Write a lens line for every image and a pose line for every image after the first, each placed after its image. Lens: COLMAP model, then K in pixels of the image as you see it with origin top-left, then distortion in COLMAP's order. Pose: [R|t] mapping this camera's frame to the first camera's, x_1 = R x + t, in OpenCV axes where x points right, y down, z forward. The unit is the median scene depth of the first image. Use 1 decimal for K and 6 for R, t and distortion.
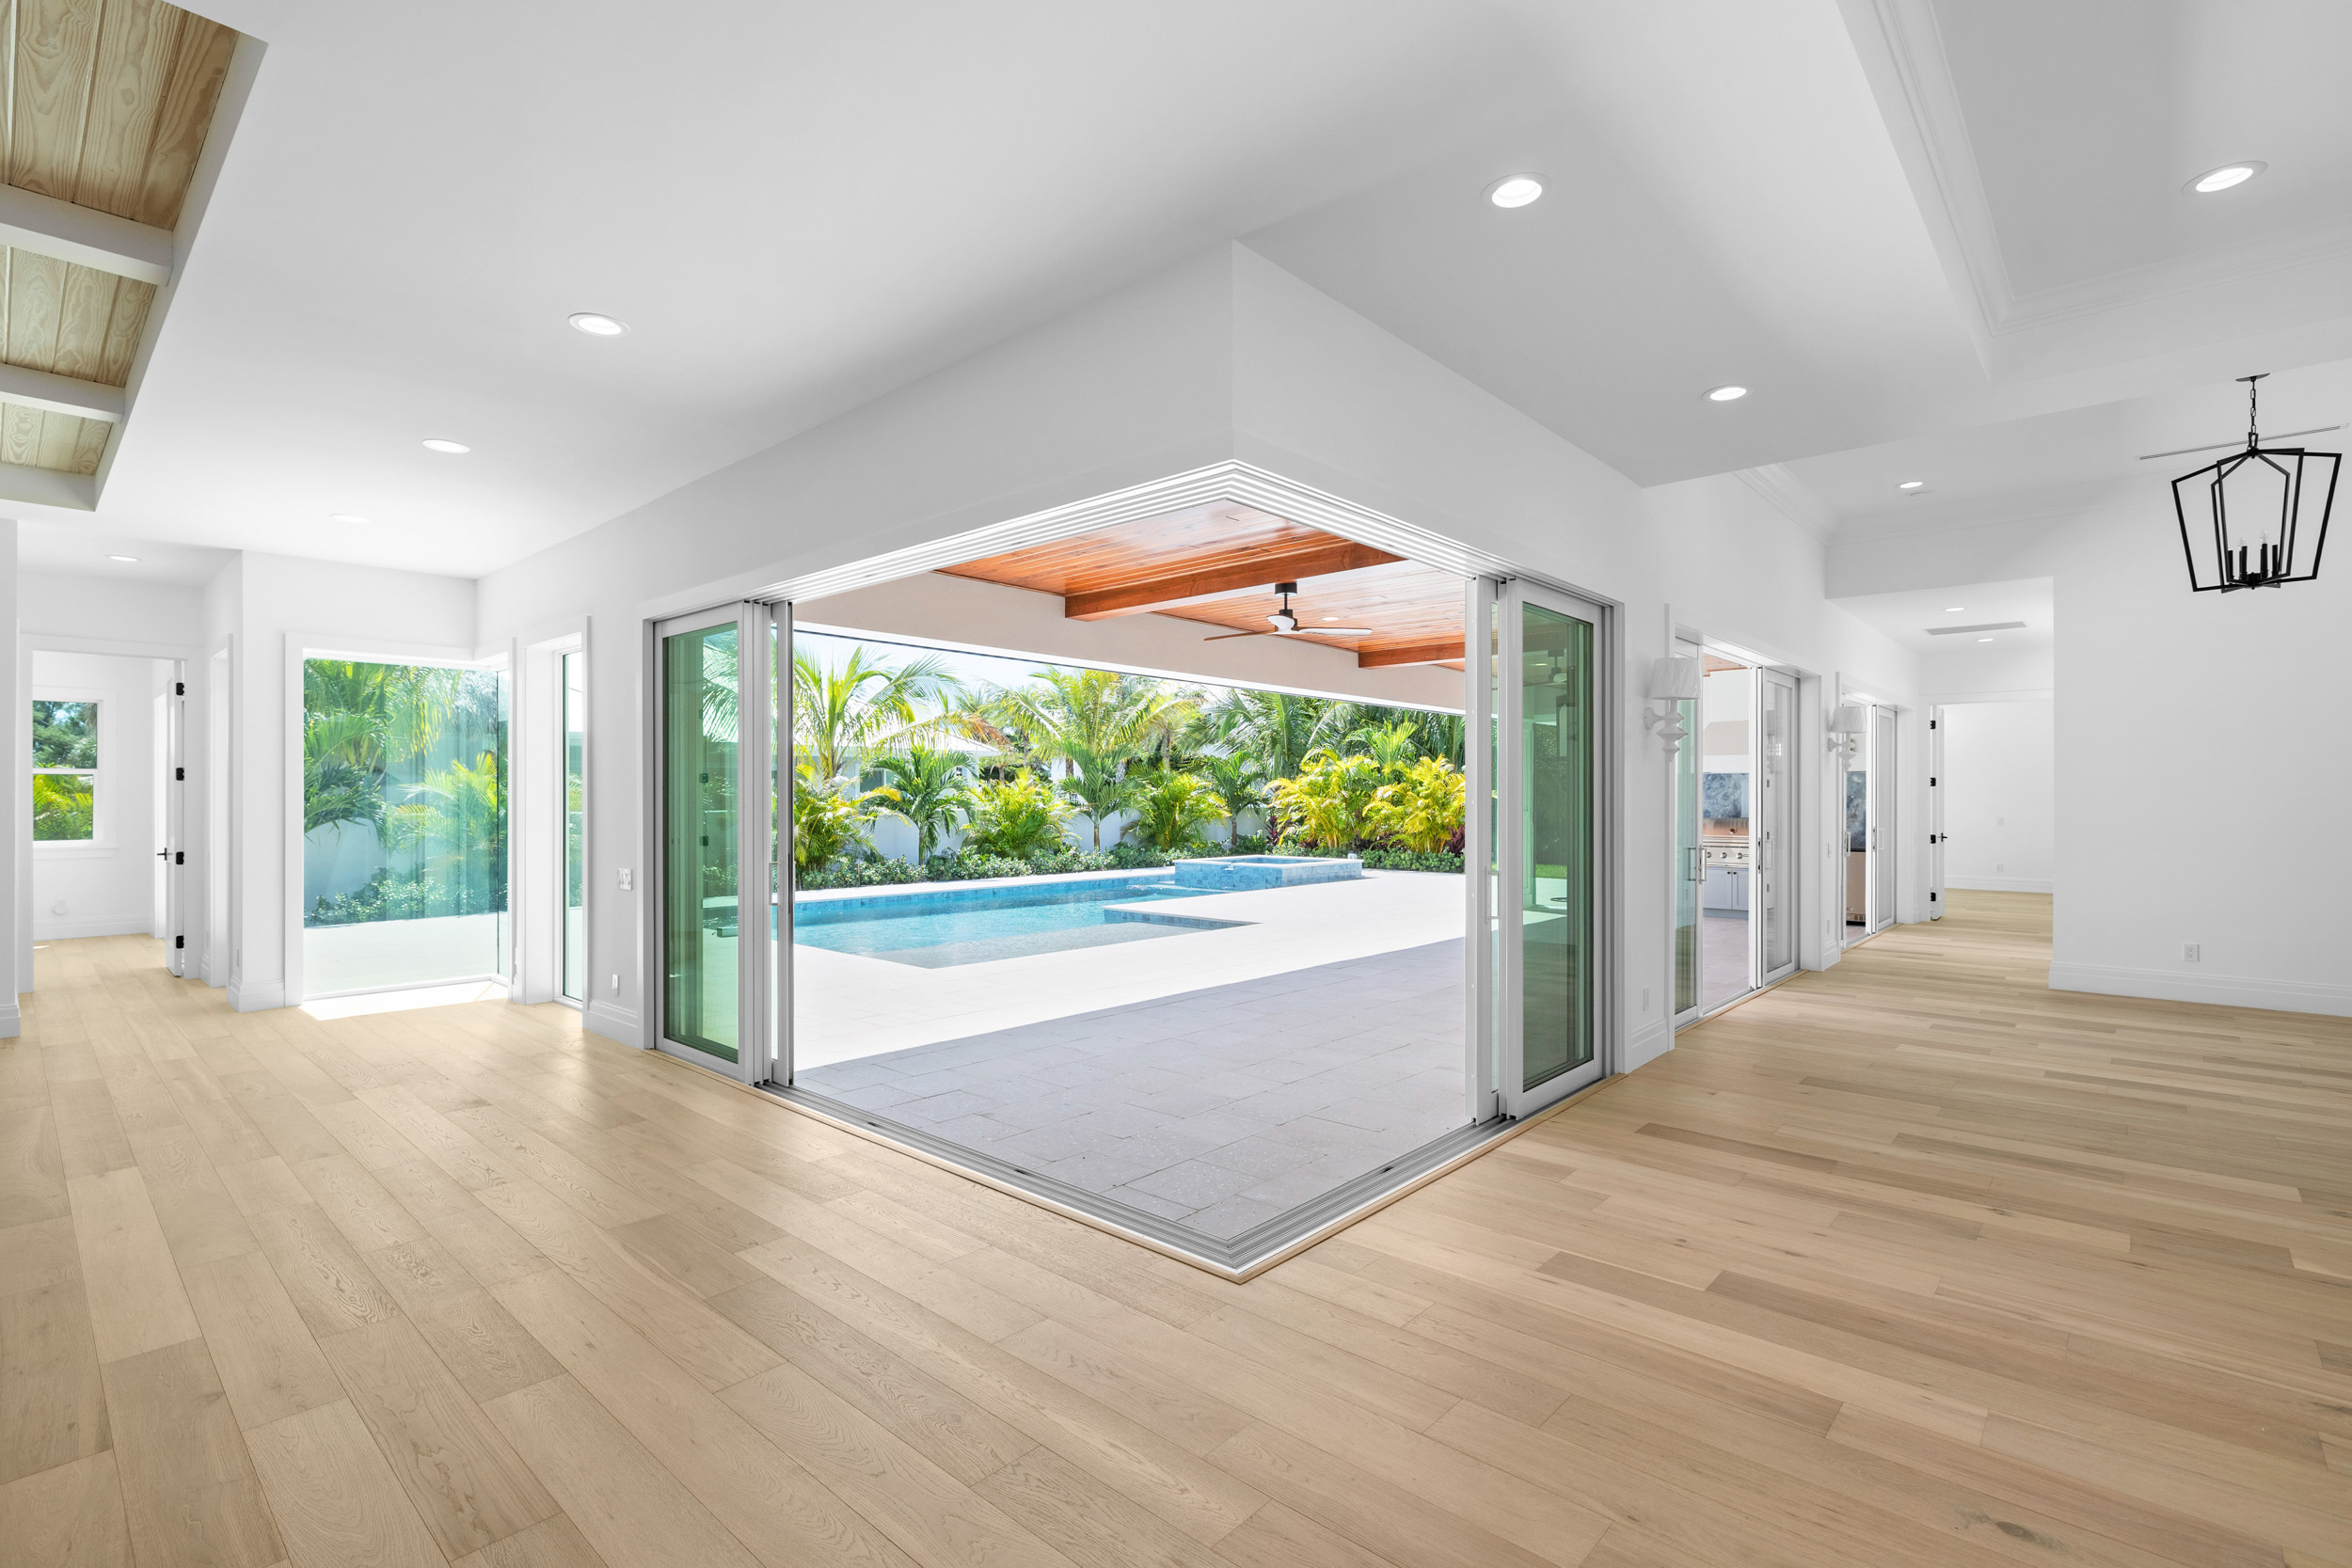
lens RADIAL K [[1074.0, 0, 1195.9], [0, 1074.0, 799.3], [0, 0, 1]] dist [-0.001503, -0.000577]
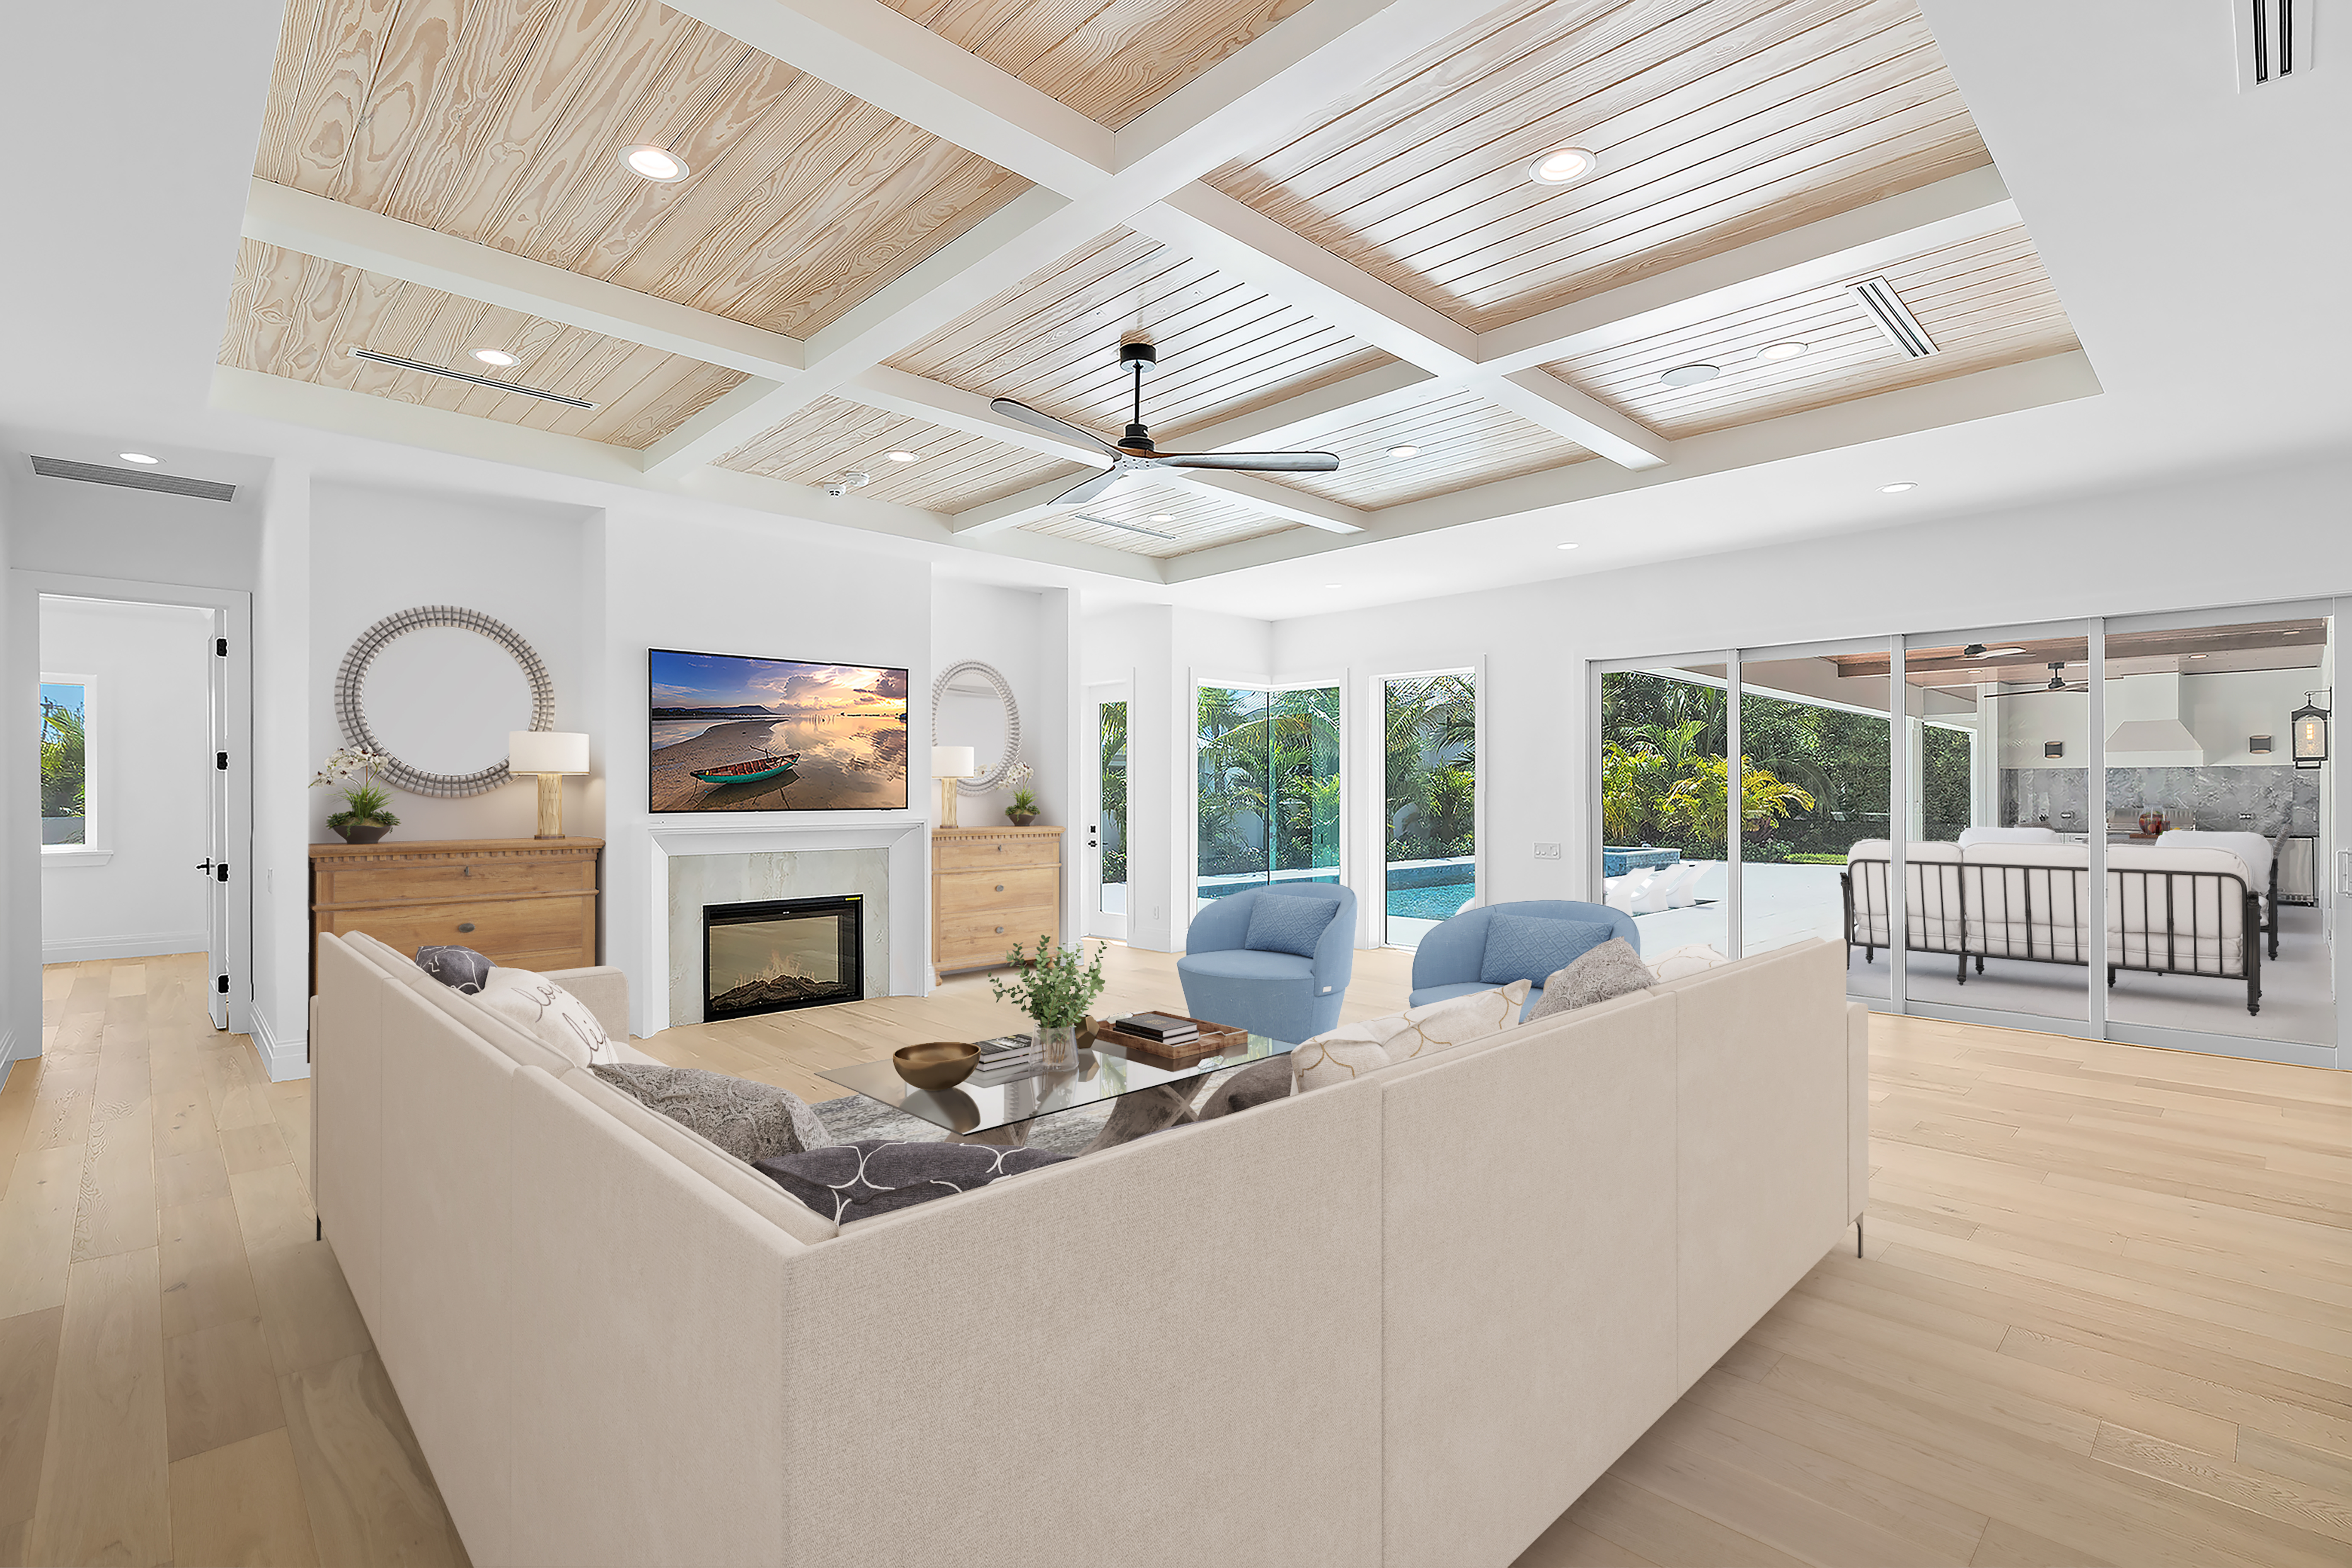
lens RADIAL K [[1074.1, 0, 1184.1], [0, 1074.1, 793.1], [0, 0, 1]] dist [-0.001503, -0.000577]
pose [[0.997486, -0.004512, -0.070718, -0.393722], [0.004407, 0.999989, -0.001638, 0.000656], [0.070725, 0.001322, 0.997495, -0.145718]]
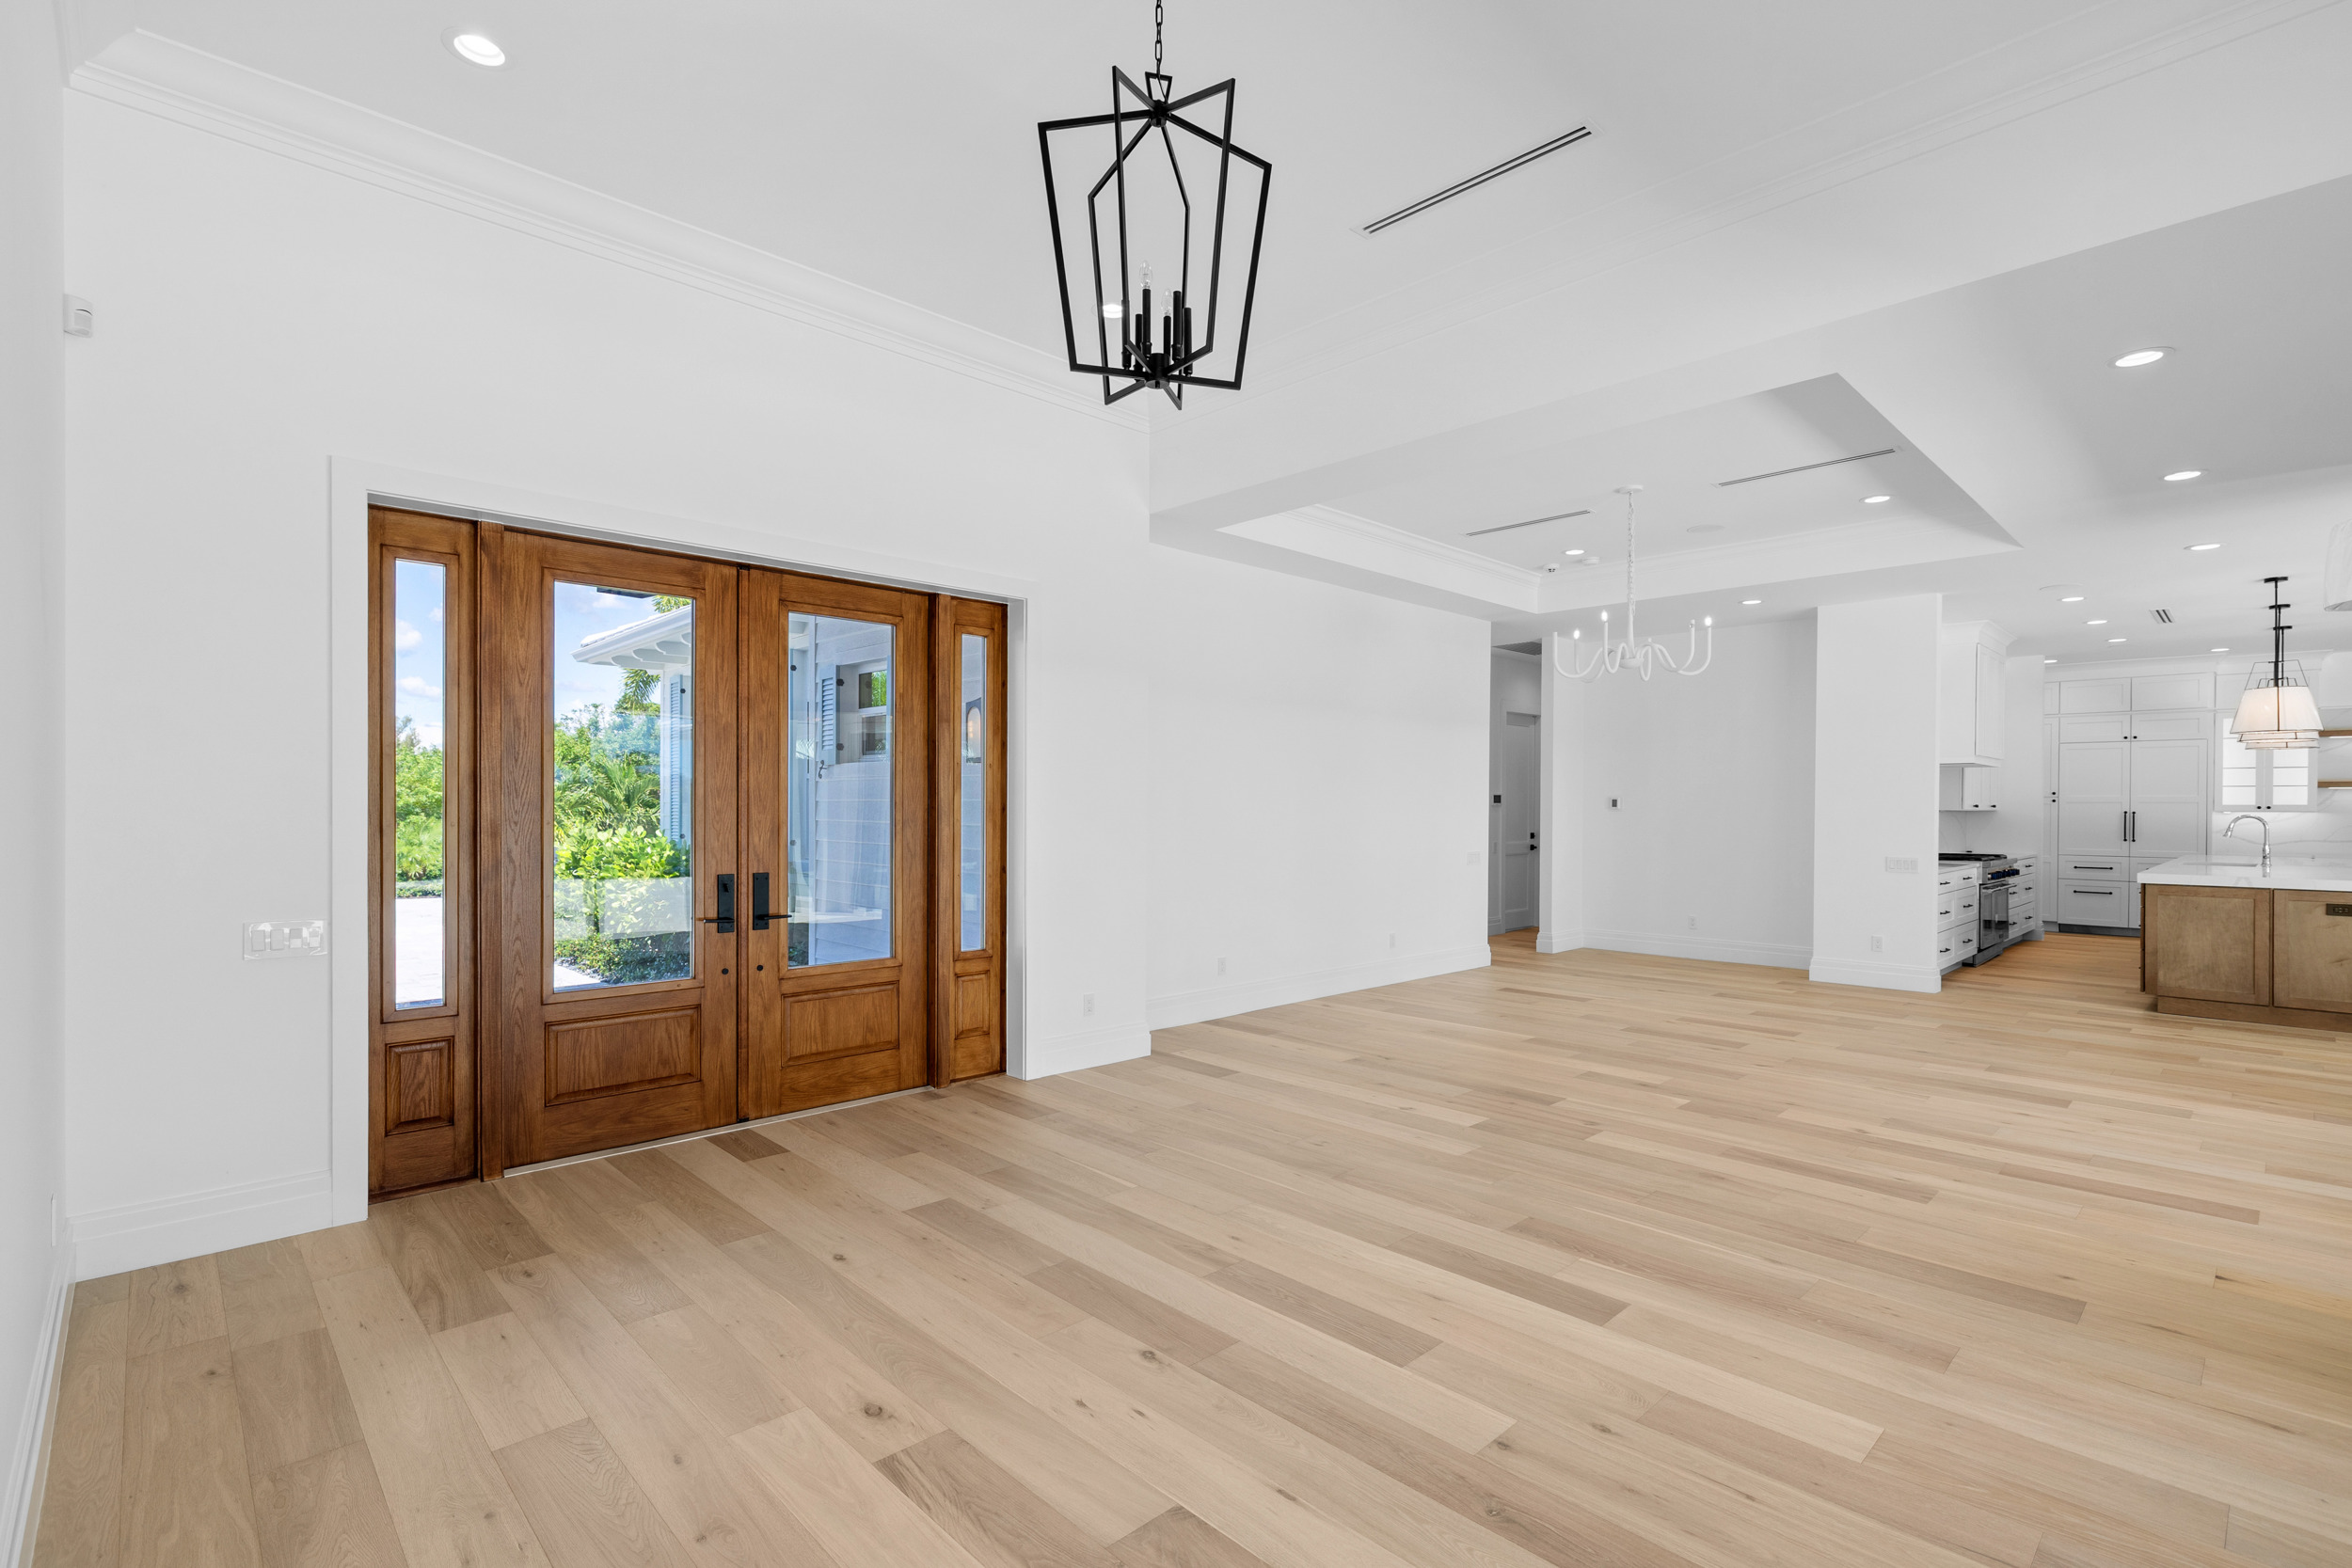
lens RADIAL K [[1074.0, 0, 1144.2], [0, 1074.0, 811.0], [0, 0, 1]] dist [-0.001503, -0.000577]
pose [[-0.993905, -0.002746, 0.110206, 0.582005], [-0.002227, 0.999986, 0.004831, -0.005497], [-0.110218, 0.004556, -0.993897, 0.945486]]
